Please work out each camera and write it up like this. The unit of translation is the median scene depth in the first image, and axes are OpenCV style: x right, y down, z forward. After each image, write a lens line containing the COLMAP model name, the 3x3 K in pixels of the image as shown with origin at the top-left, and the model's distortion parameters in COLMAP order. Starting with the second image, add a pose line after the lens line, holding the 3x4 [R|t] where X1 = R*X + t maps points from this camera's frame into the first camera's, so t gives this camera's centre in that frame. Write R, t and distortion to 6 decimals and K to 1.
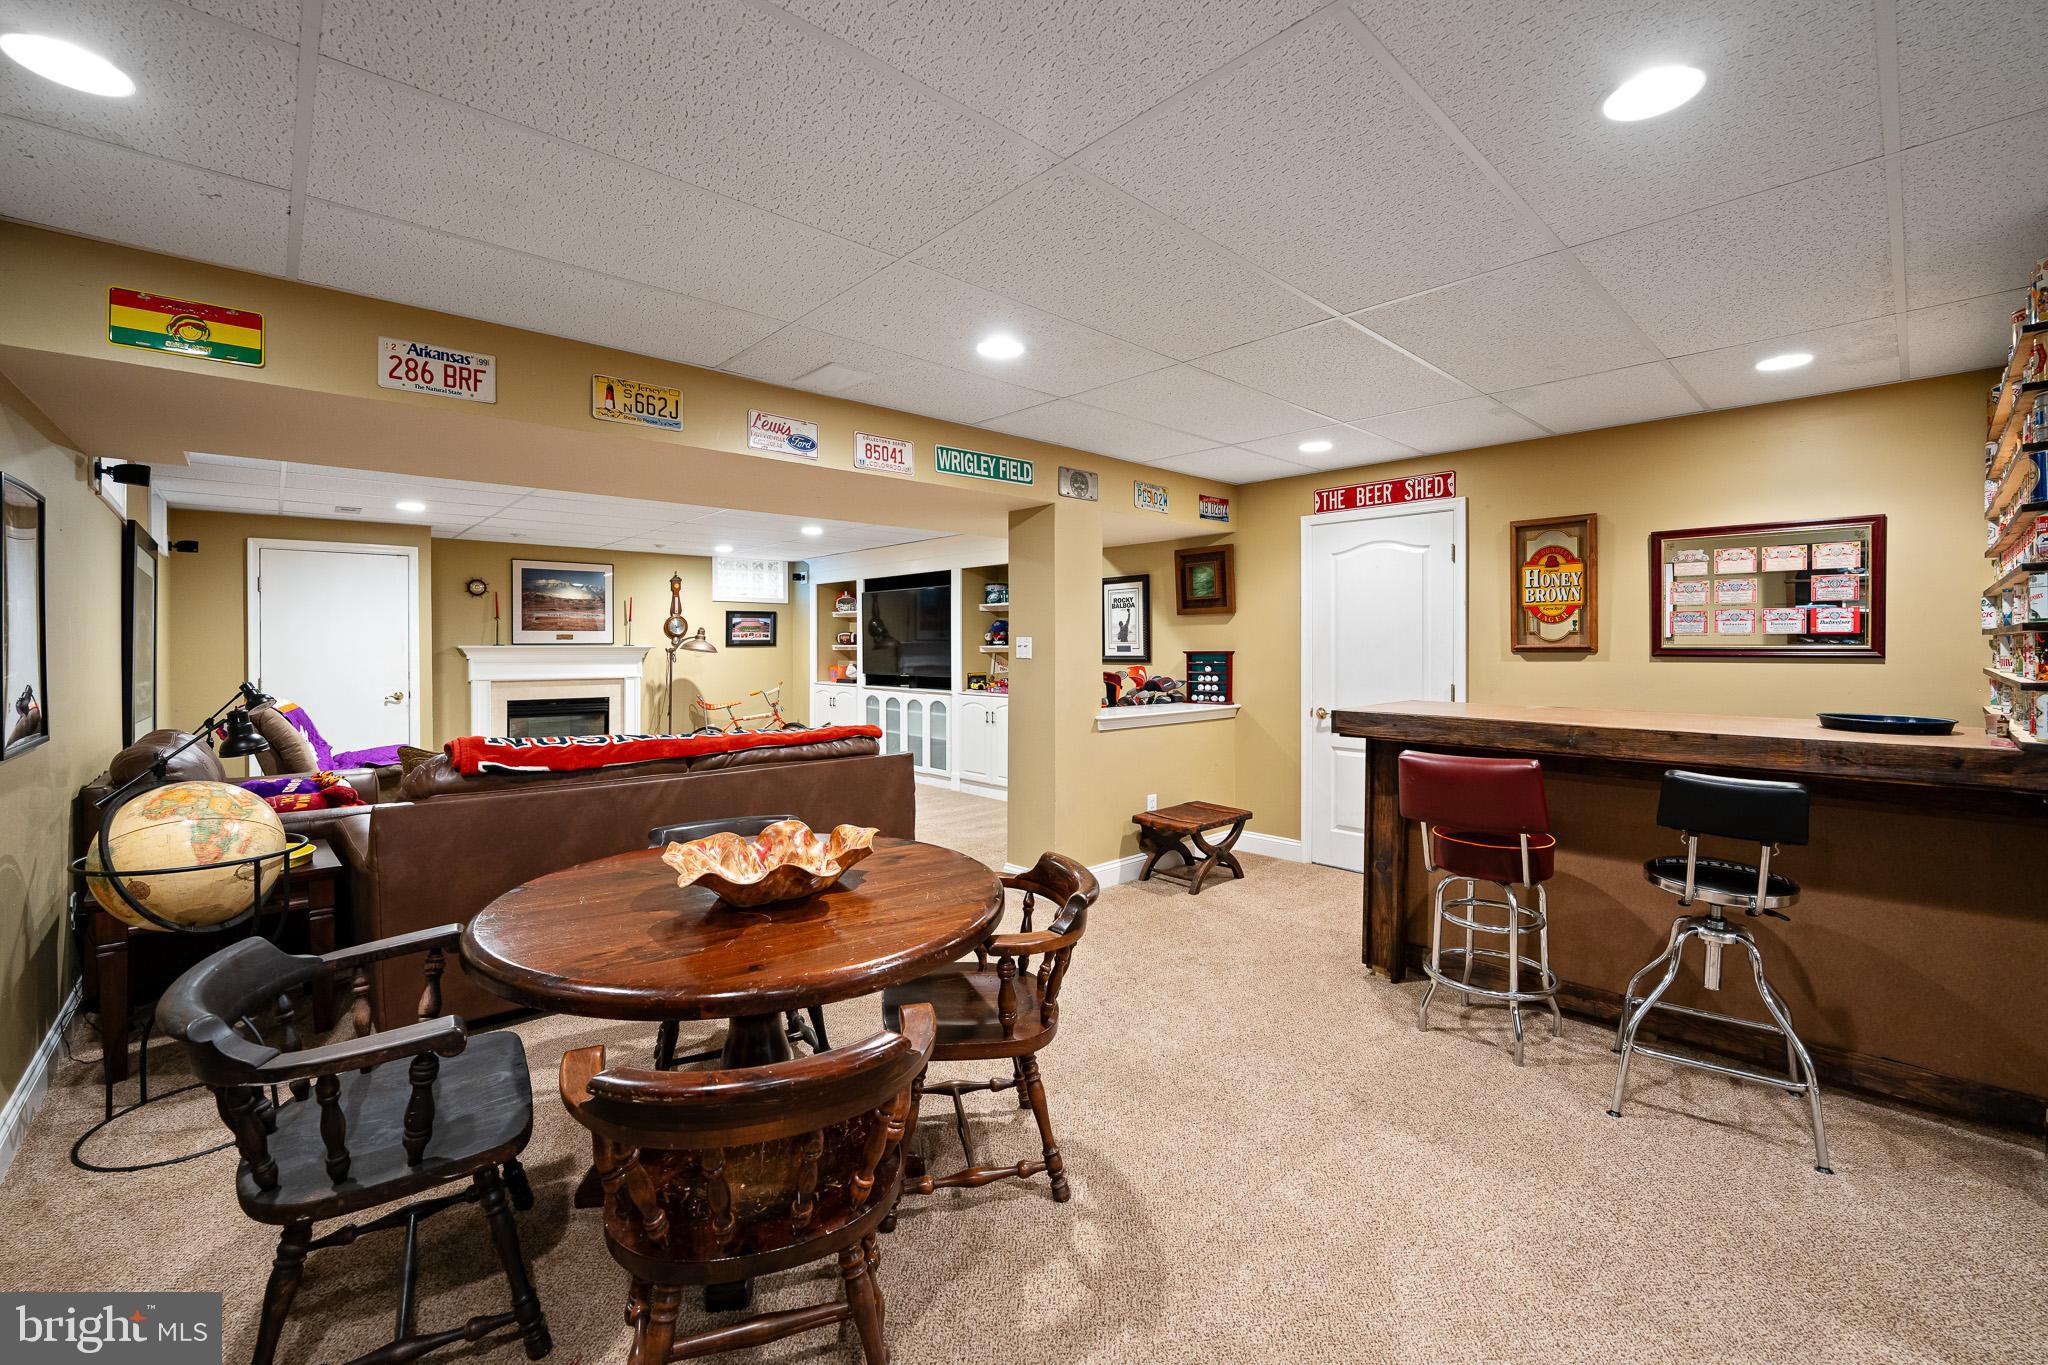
lens RADIAL K [[835.6, 0, 1045.2], [0, 835.6, 649.0], [0, 0, 1]] dist [-0.027015, 0.001006]
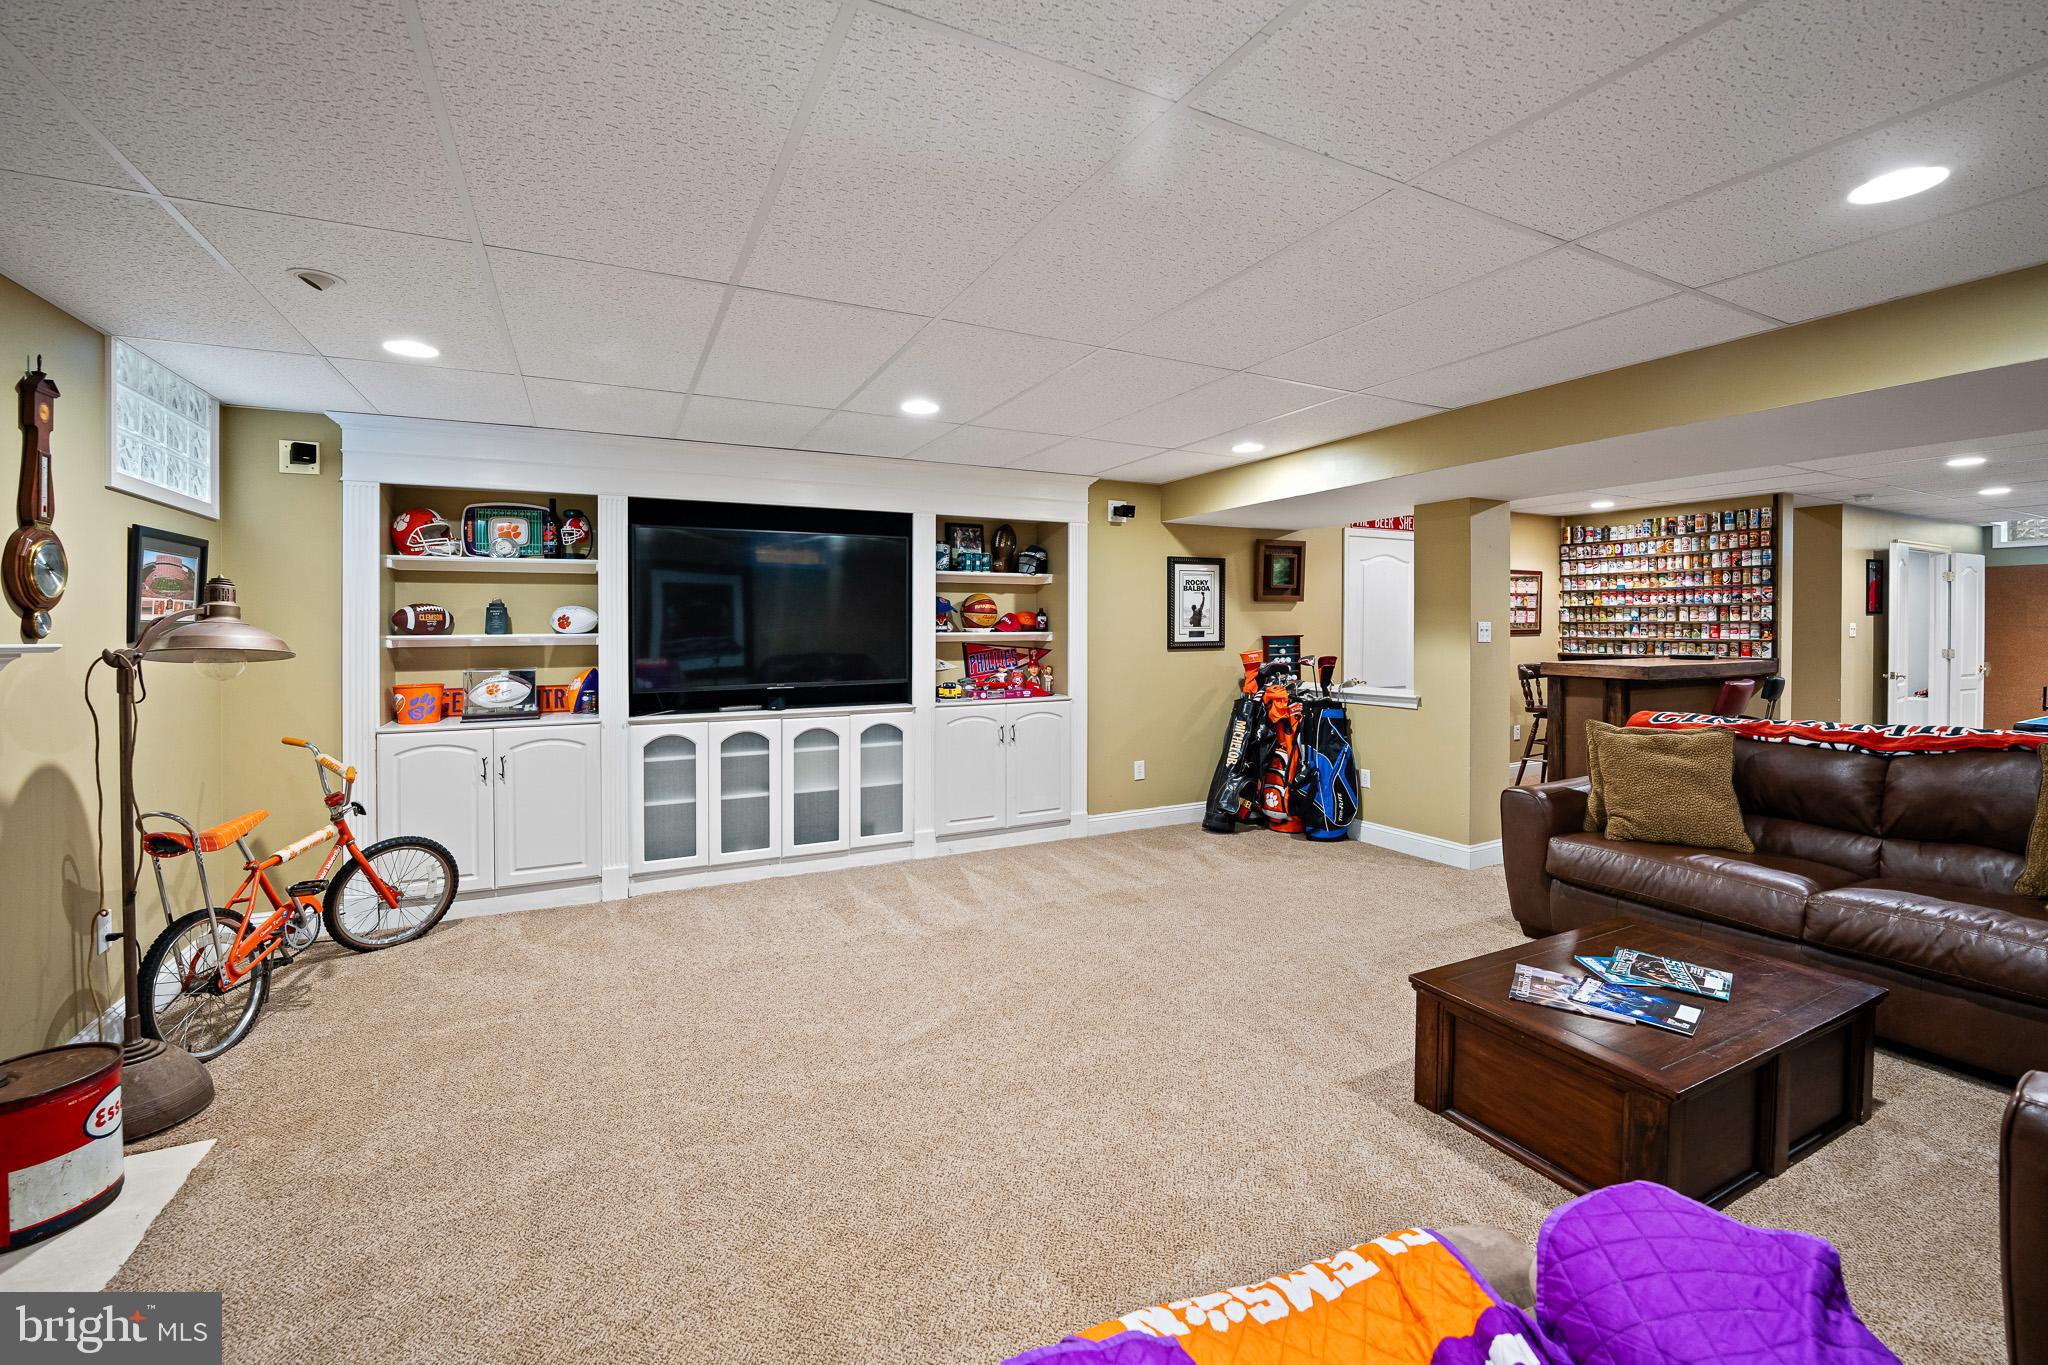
lens RADIAL K [[835.6, 0, 1008.2], [0, 835.6, 630.6], [0, 0, 1]] dist [-0.027015, 0.001006]
pose [[0.291973, -0.003853, 0.956419, -1.435647], [0.008613, 0.999962, 0.001399, -0.012184], [-0.956388, 0.007829, 0.291995, 1.531854]]
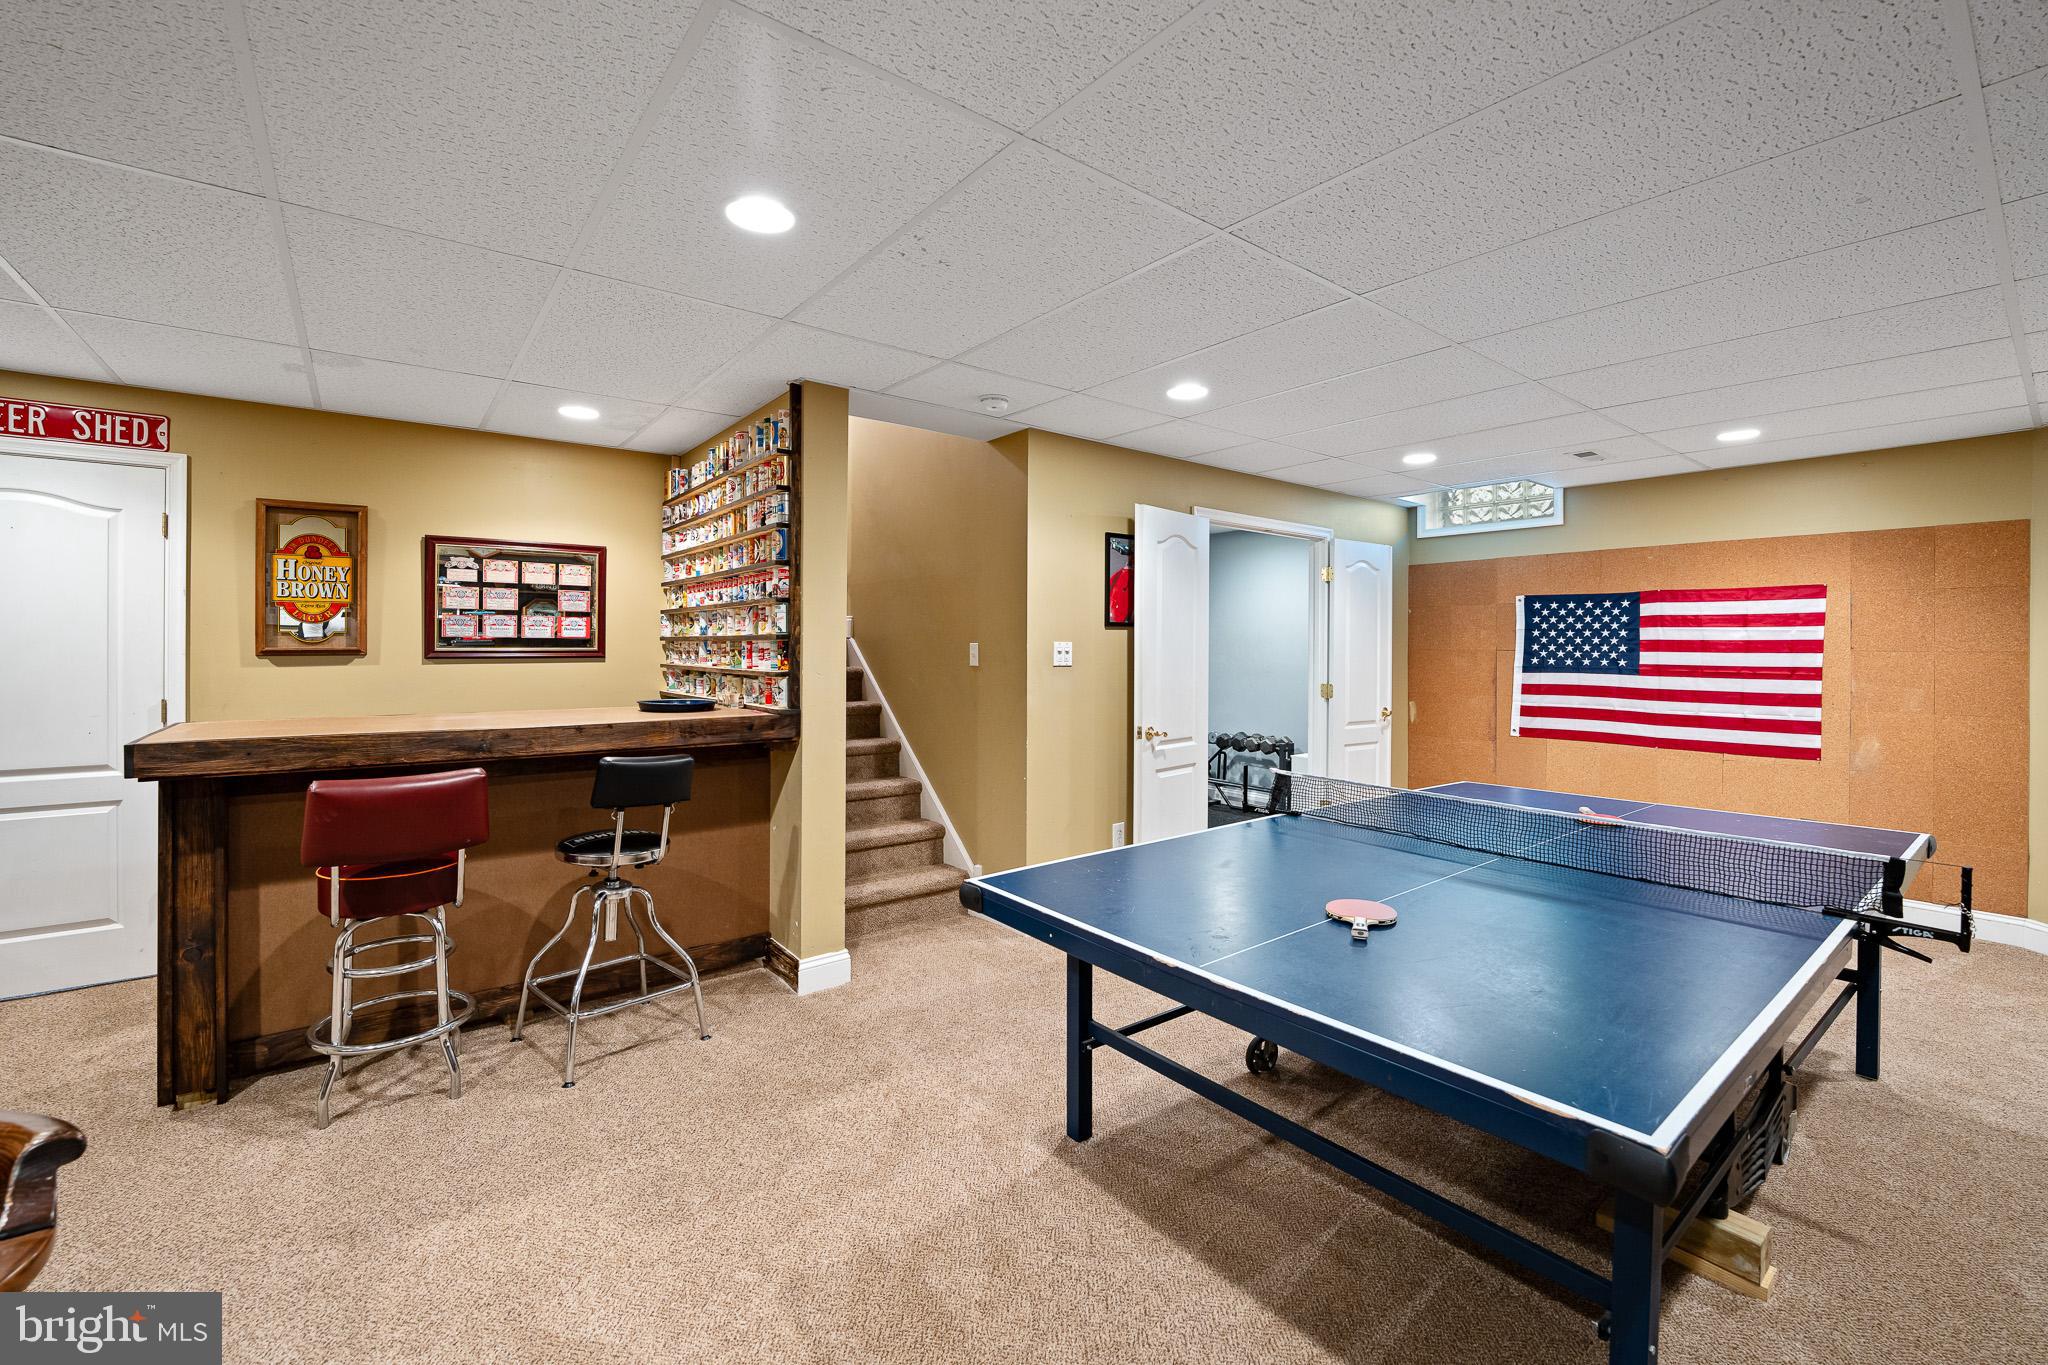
lens RADIAL K [[835.6, 0, 1023.7], [0, 835.6, 646.5], [0, 0, 1]] dist [-0.027015, 0.001006]
pose [[0.099845, 0.002574, 0.995000, -0.191052], [0.002459, 0.999993, -0.002834, -0.001461], [-0.995000, 0.002730, 0.099838, 0.176976]]
